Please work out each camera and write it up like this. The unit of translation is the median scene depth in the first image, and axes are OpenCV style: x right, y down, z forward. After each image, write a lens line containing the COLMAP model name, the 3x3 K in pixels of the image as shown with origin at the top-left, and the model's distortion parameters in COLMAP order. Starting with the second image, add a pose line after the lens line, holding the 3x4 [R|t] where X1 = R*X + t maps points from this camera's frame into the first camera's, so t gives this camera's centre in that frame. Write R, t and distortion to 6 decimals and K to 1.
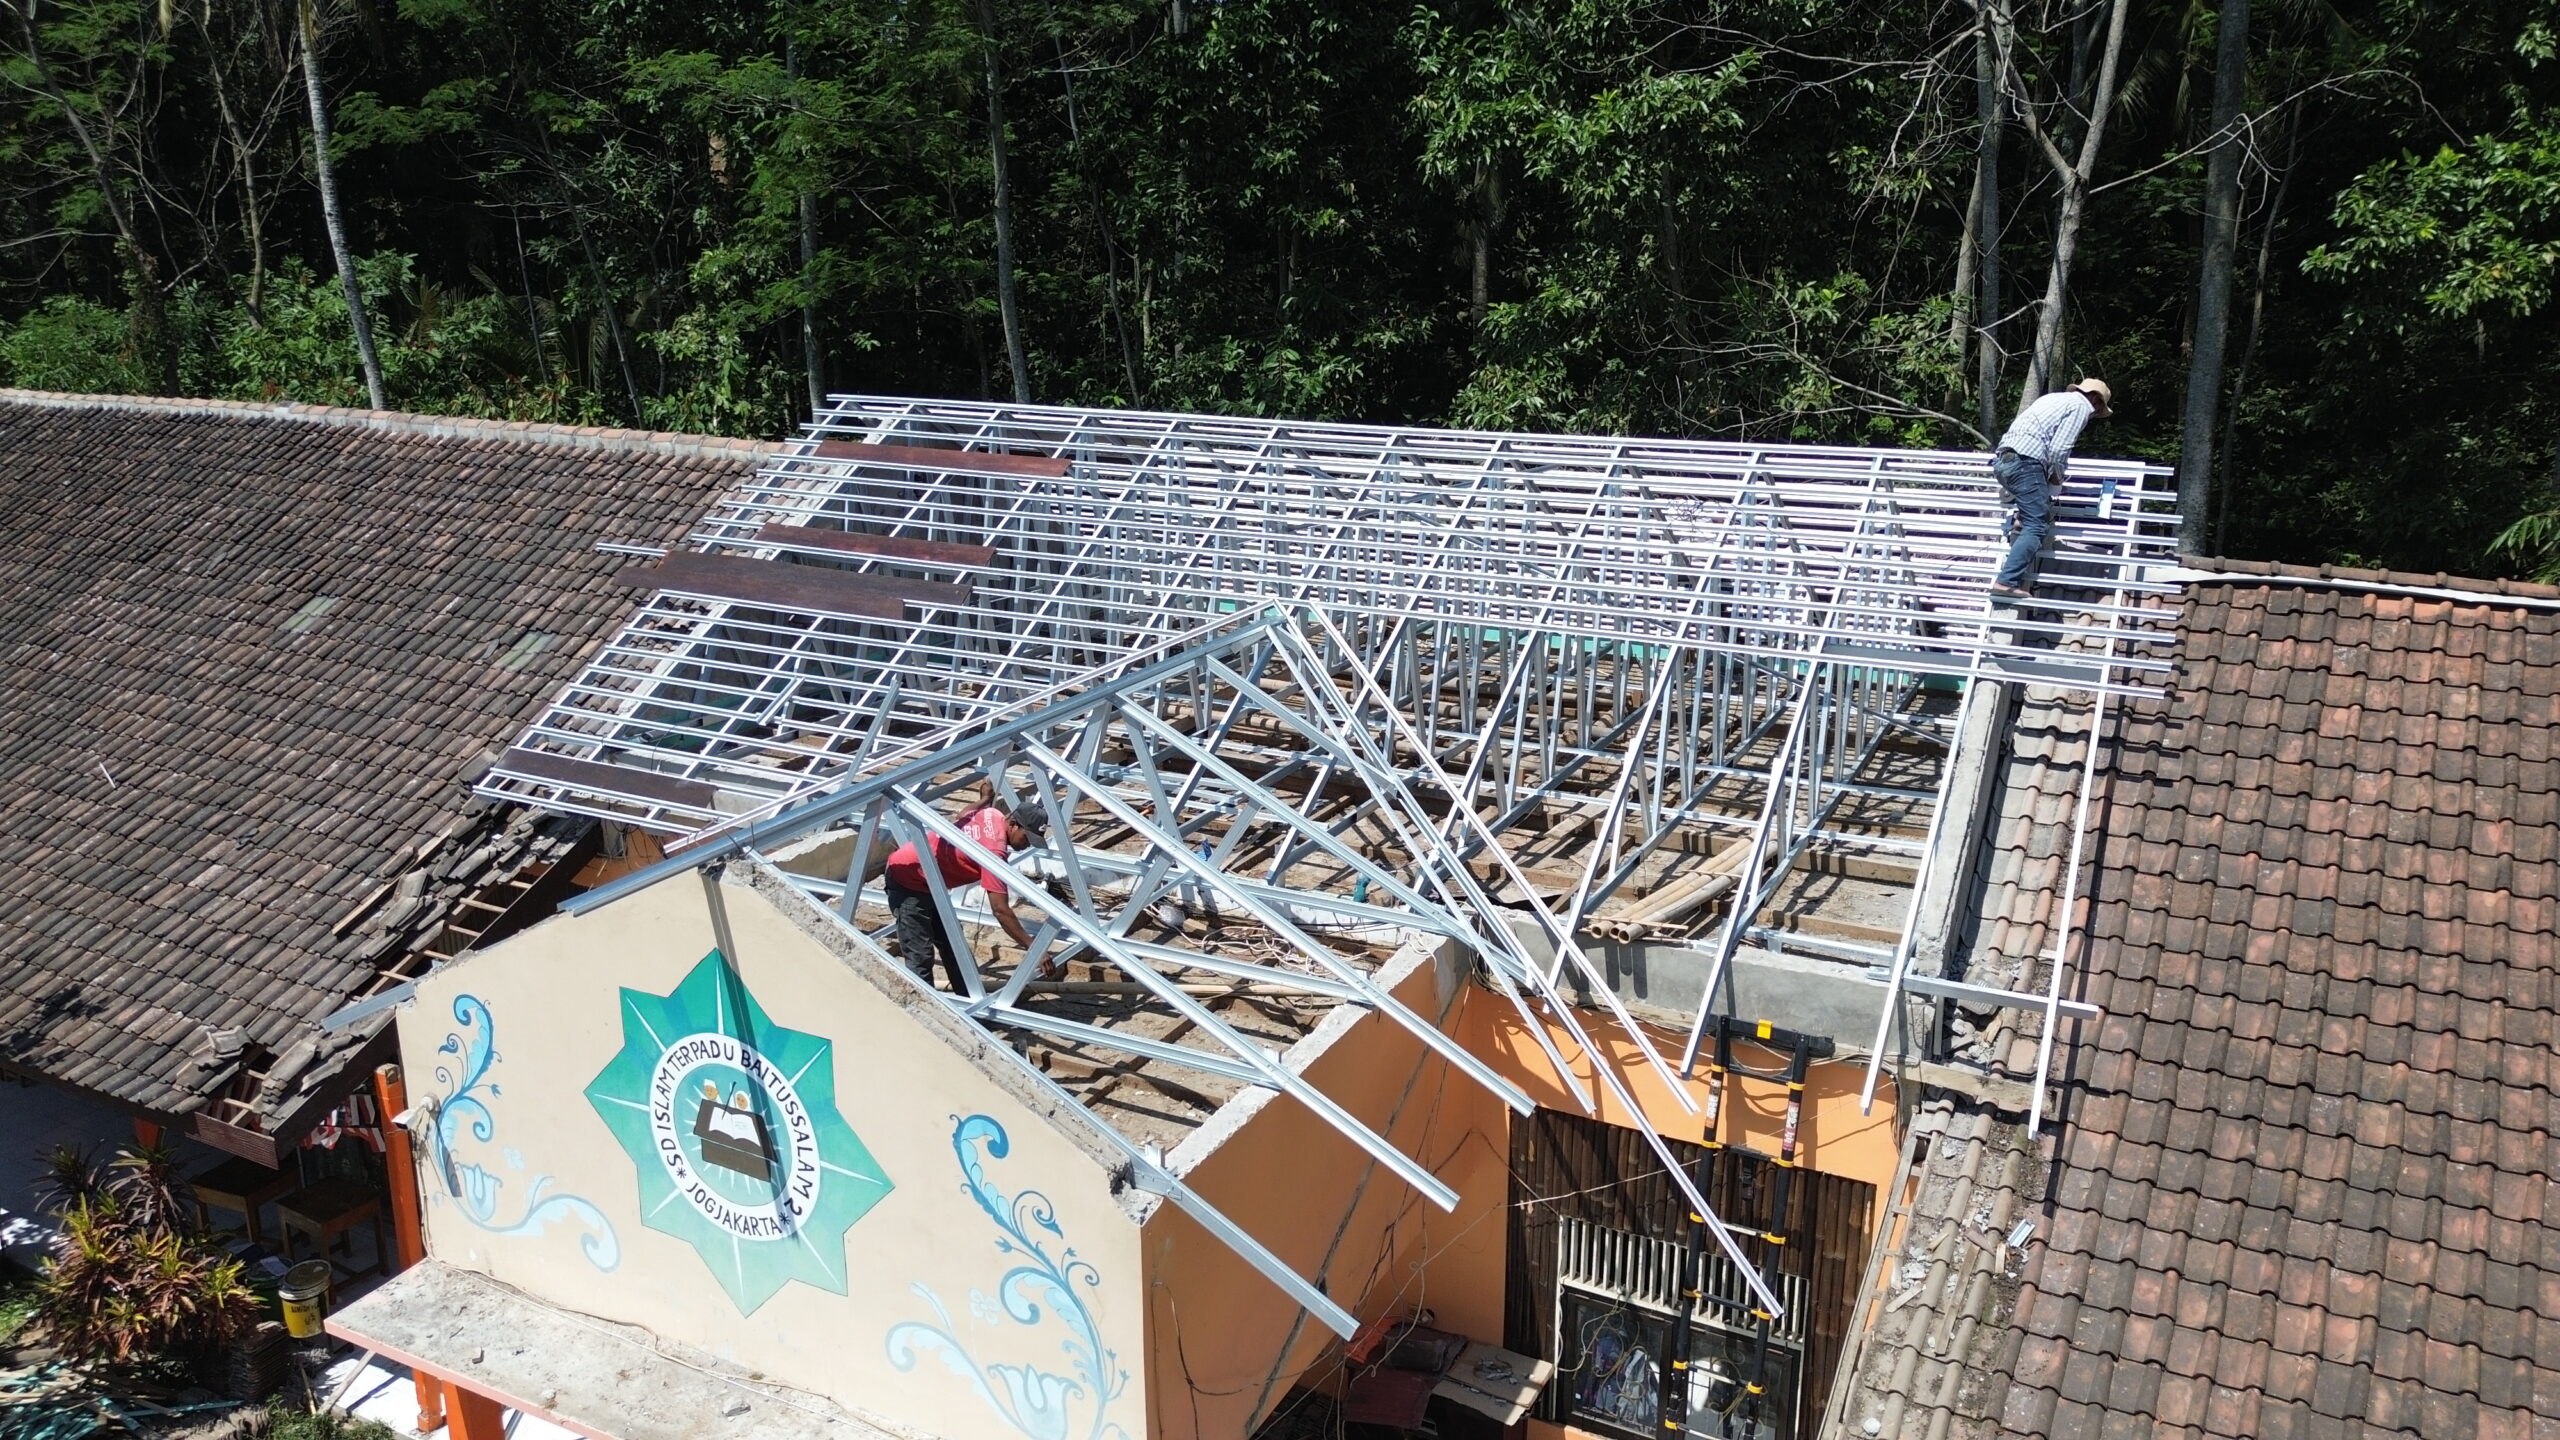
lens RADIAL K [[1817.1, 0, 1270.8], [0, 1817.1, 728.0], [0, 0, 1]] dist [0.055636, -0.054320]
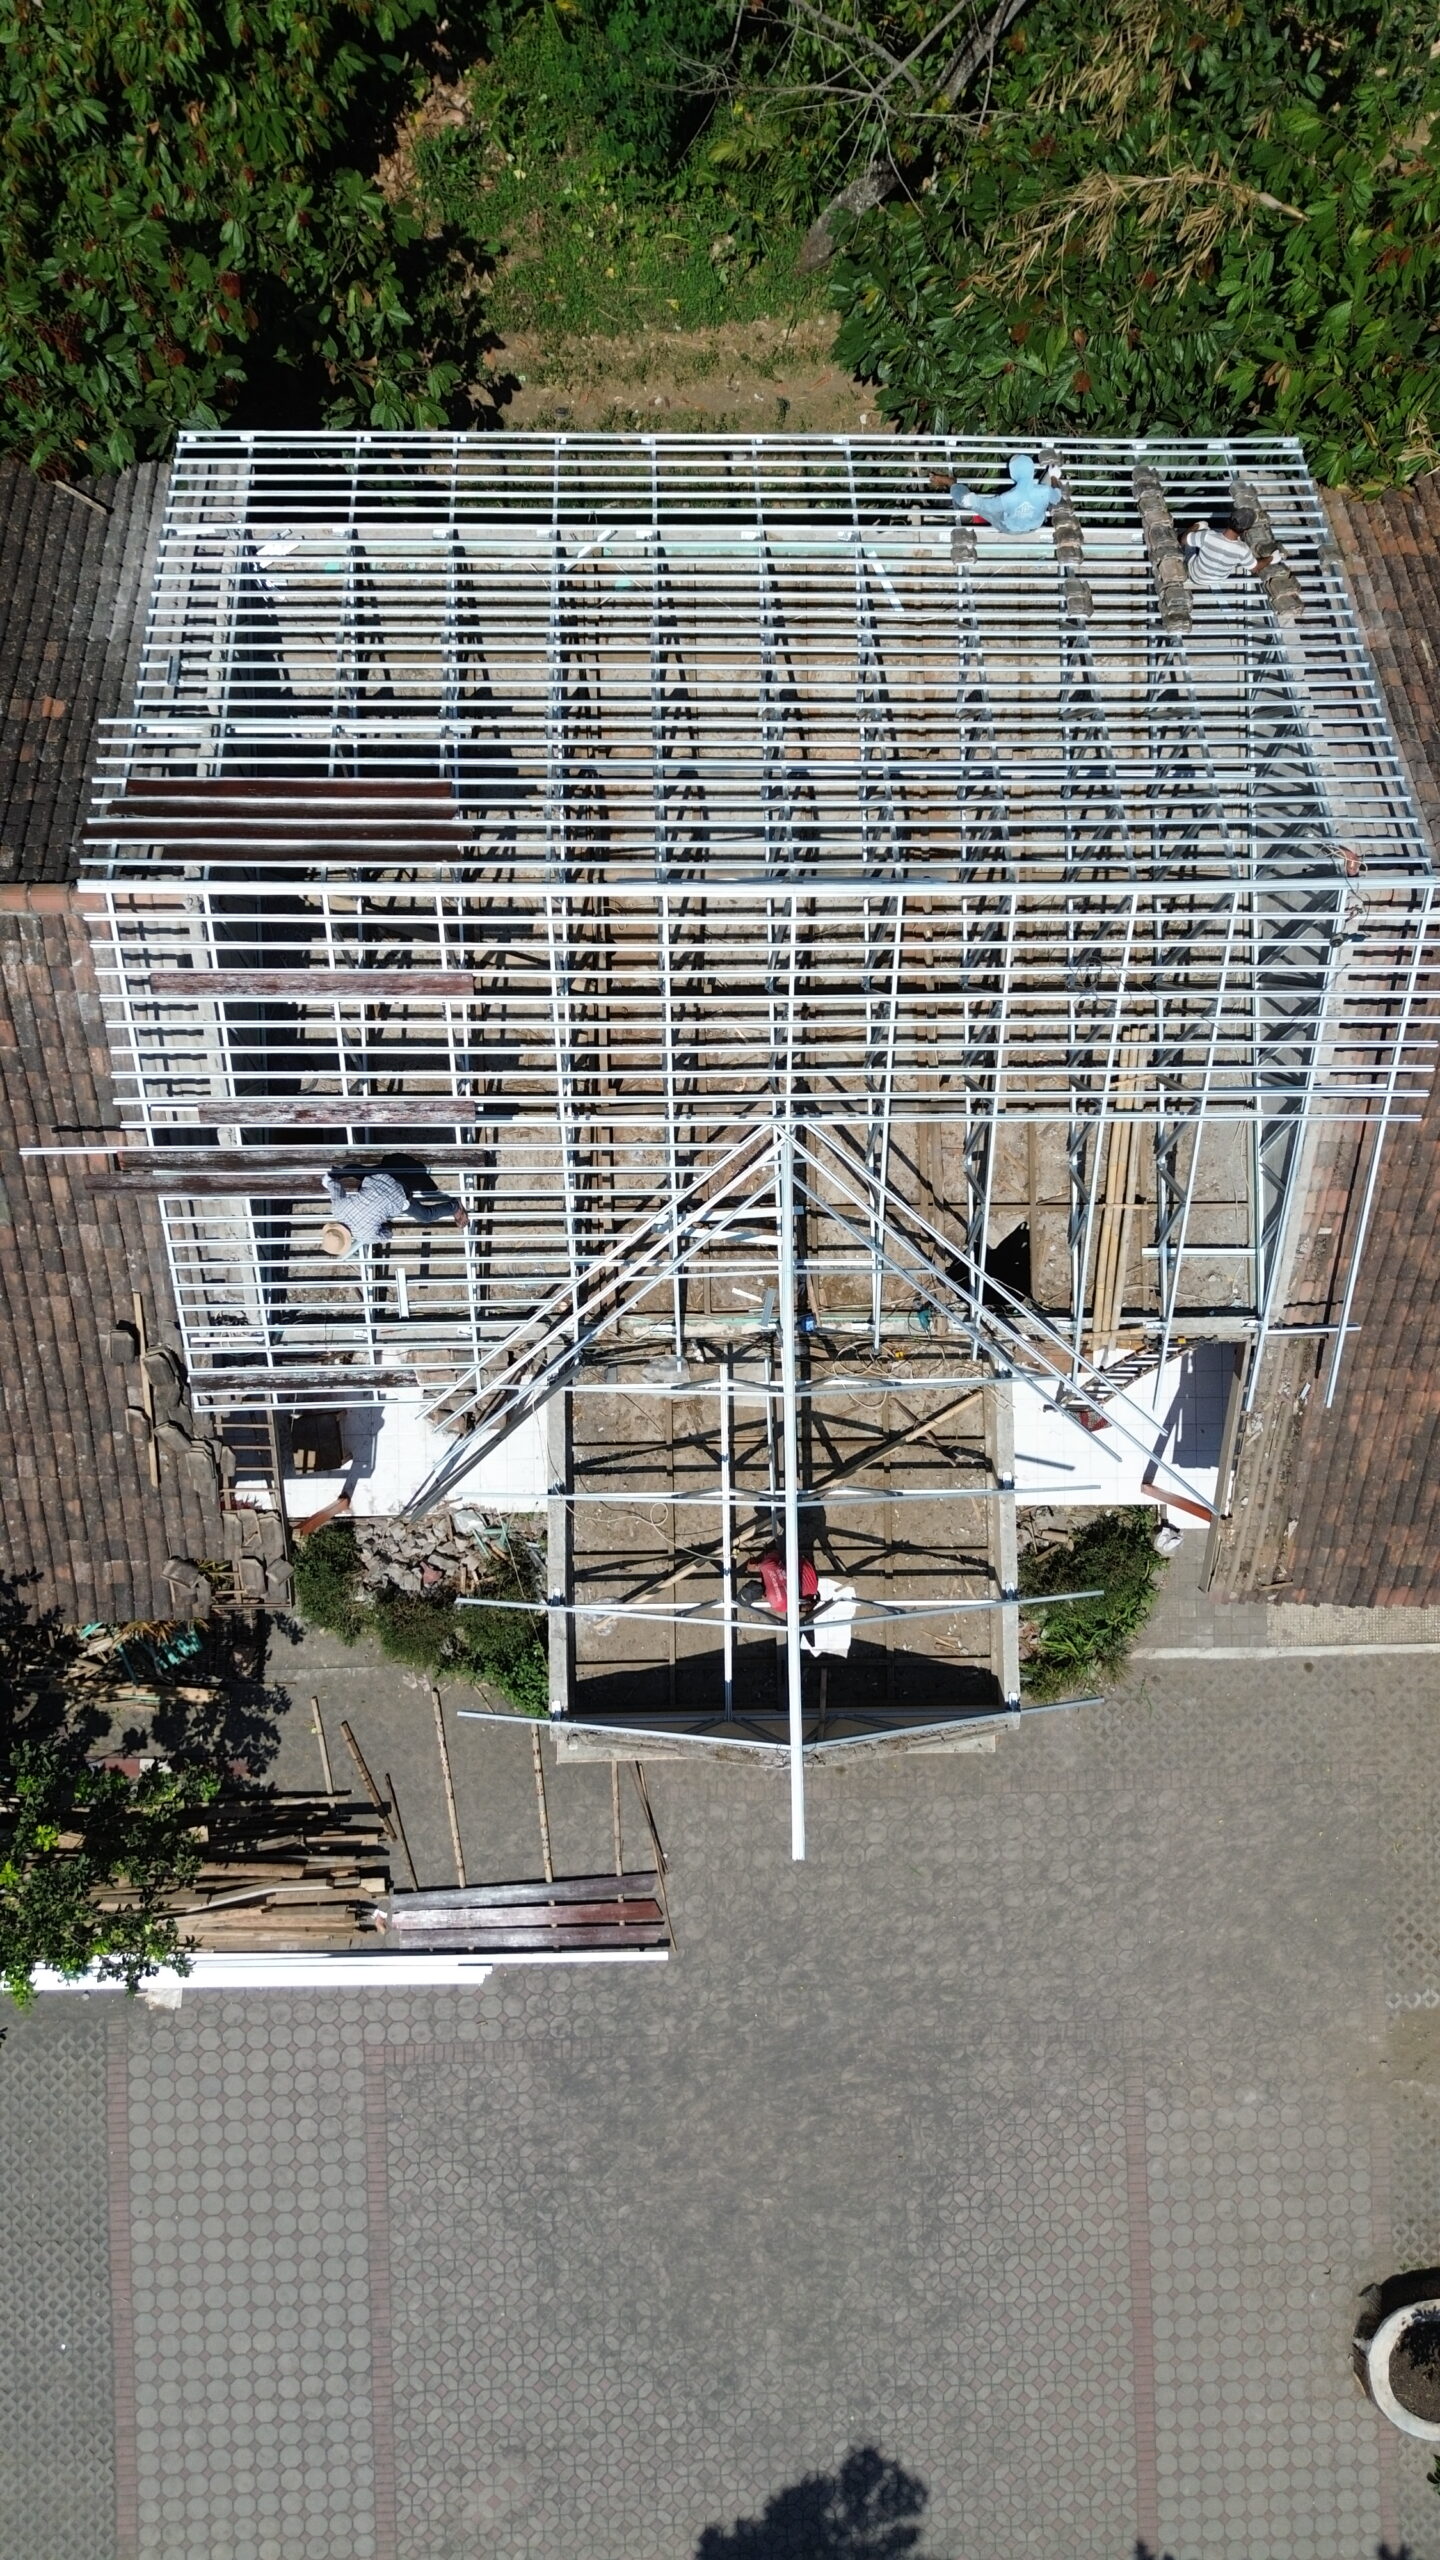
lens RADIAL K [[1817.1, 0, 717.2], [0, 1817.1, 1273.1], [0, 0, 1]] dist [0.055636, -0.054320]
pose [[0.879182, -0.475587, 0.029248, -0.114980], [0.090892, 0.227647, 0.969492, -1.229300], [-0.467736, -0.849702, 0.243370, 0.627664]]
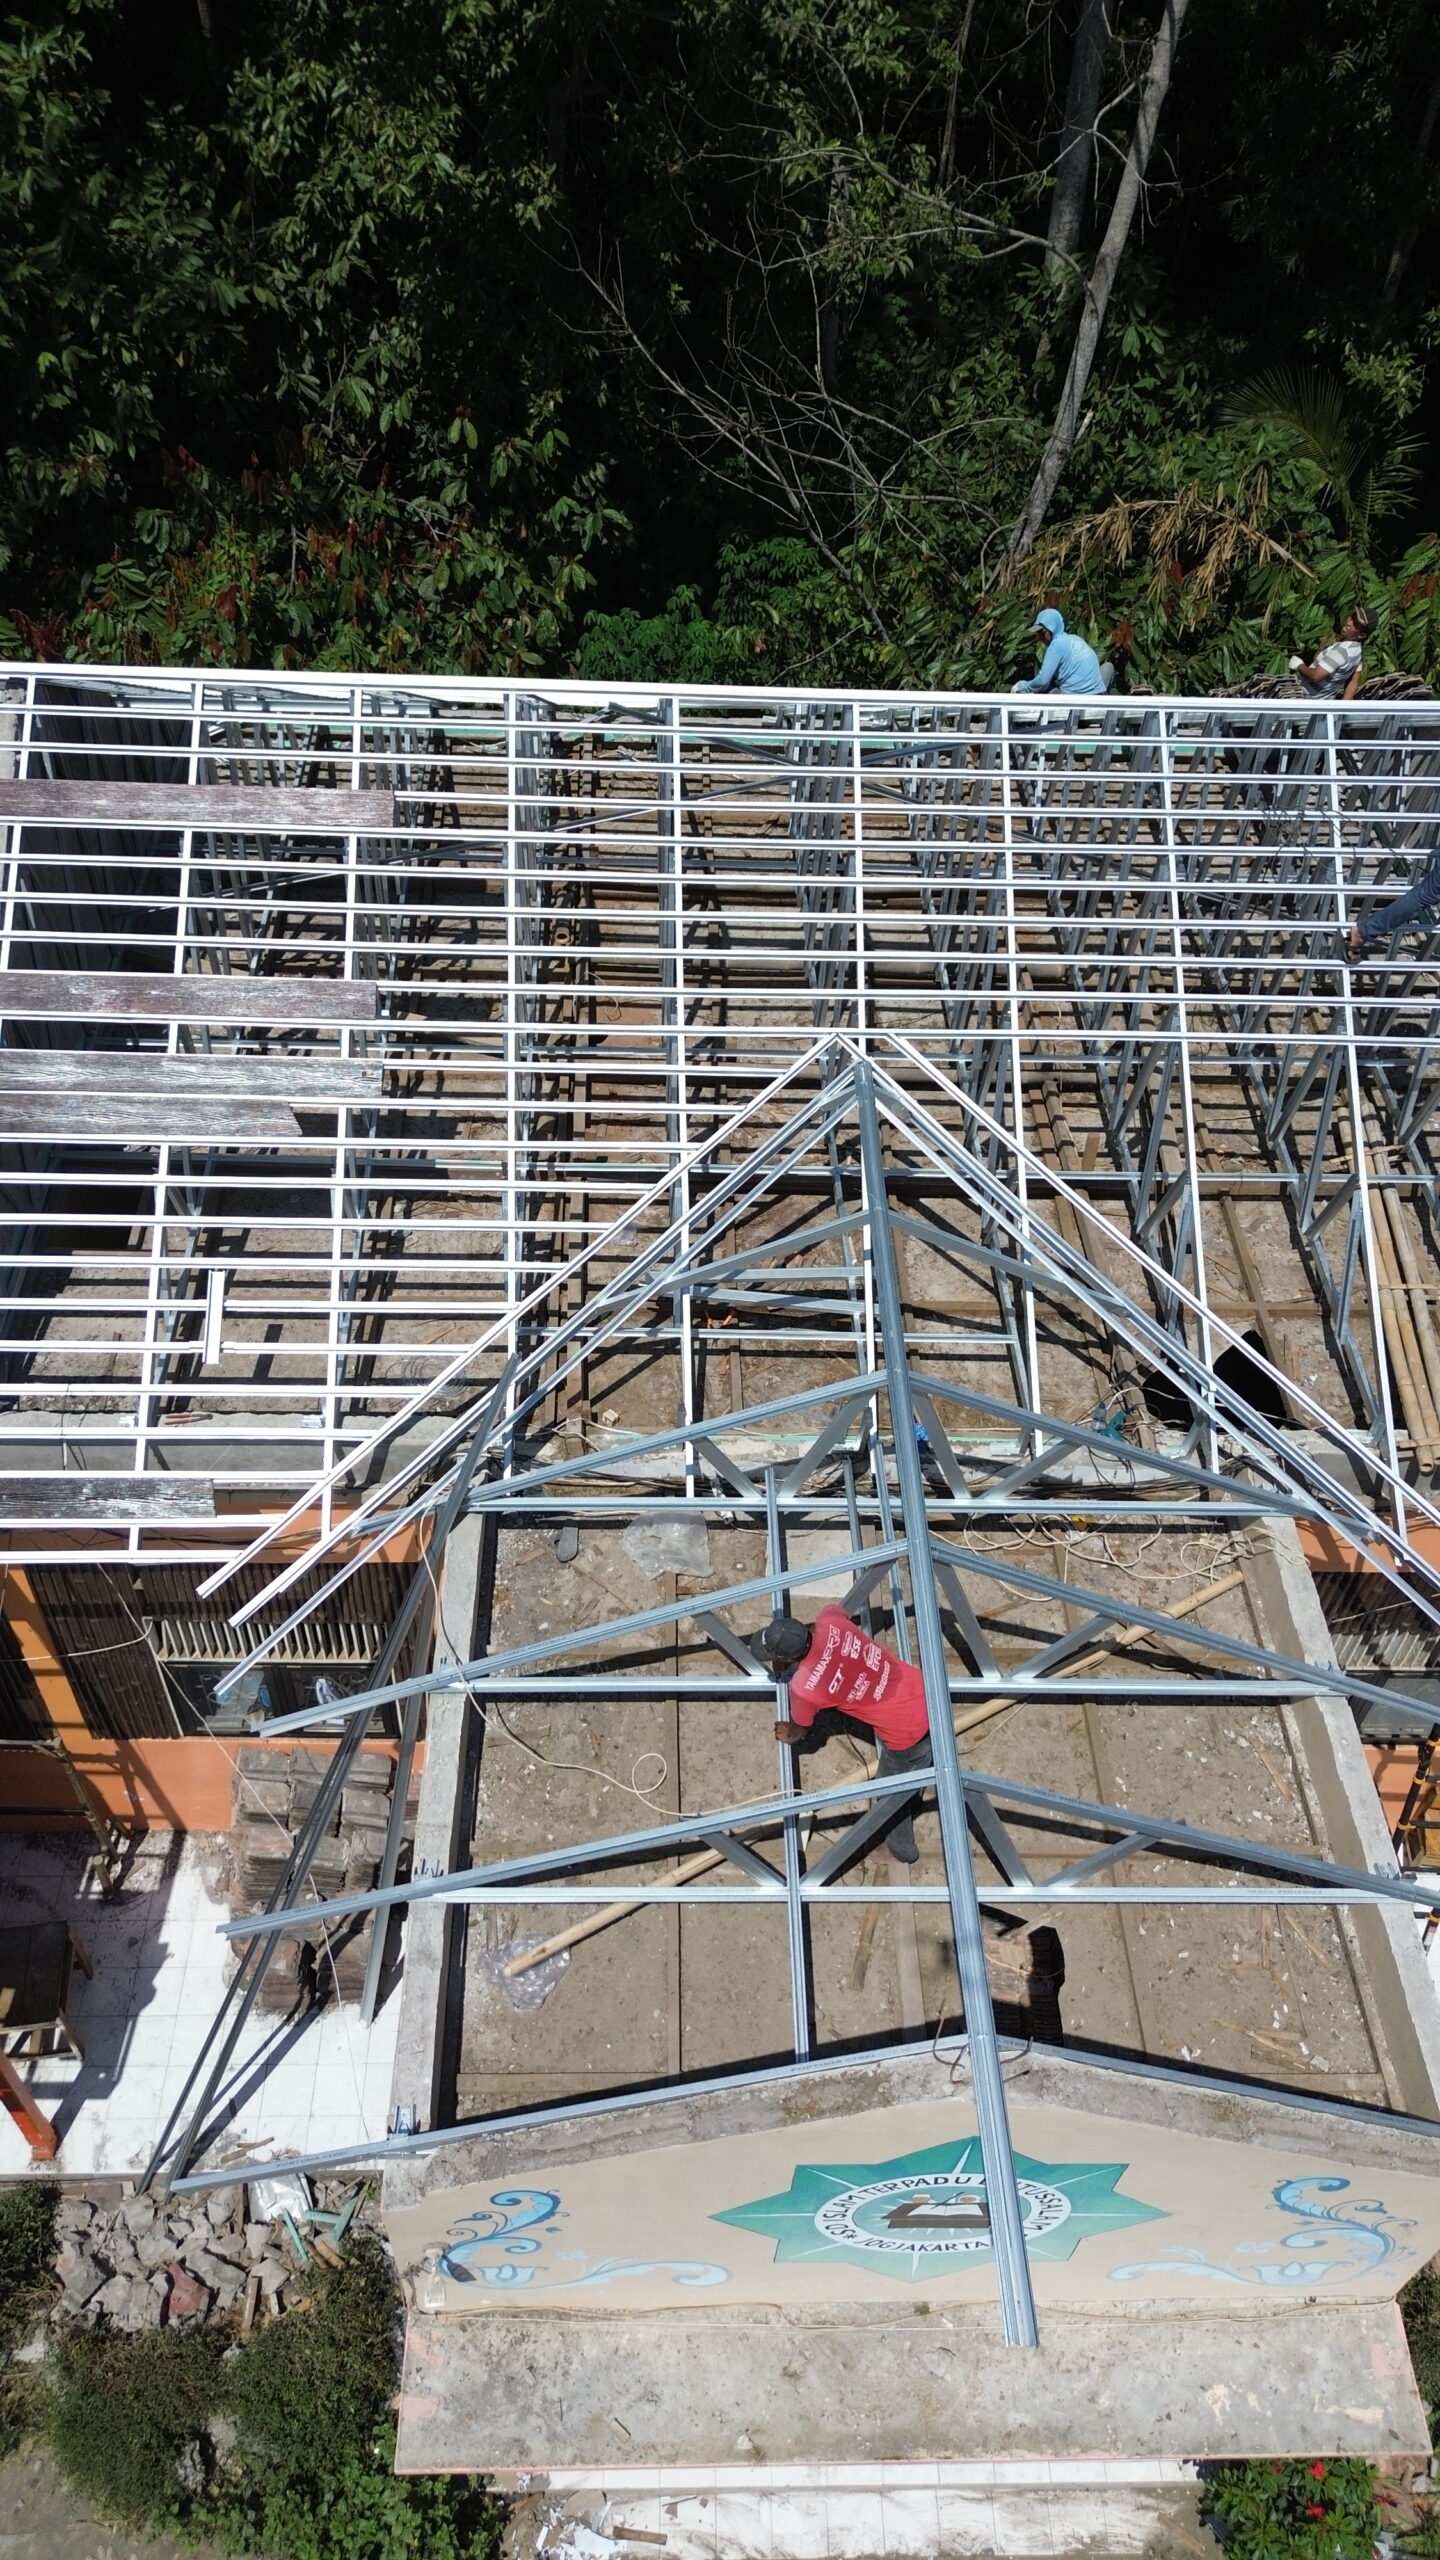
lens RADIAL K [[1817.1, 0, 716.4], [0, 1817.1, 1276.8], [0, 0, 1]] dist [0.055636, -0.054320]
pose [[0.875406, -0.328384, 0.354723, -0.357446], [0.091671, 0.833289, 0.545184, -0.414160], [-0.474617, -0.444739, 0.759570, 0.375637]]
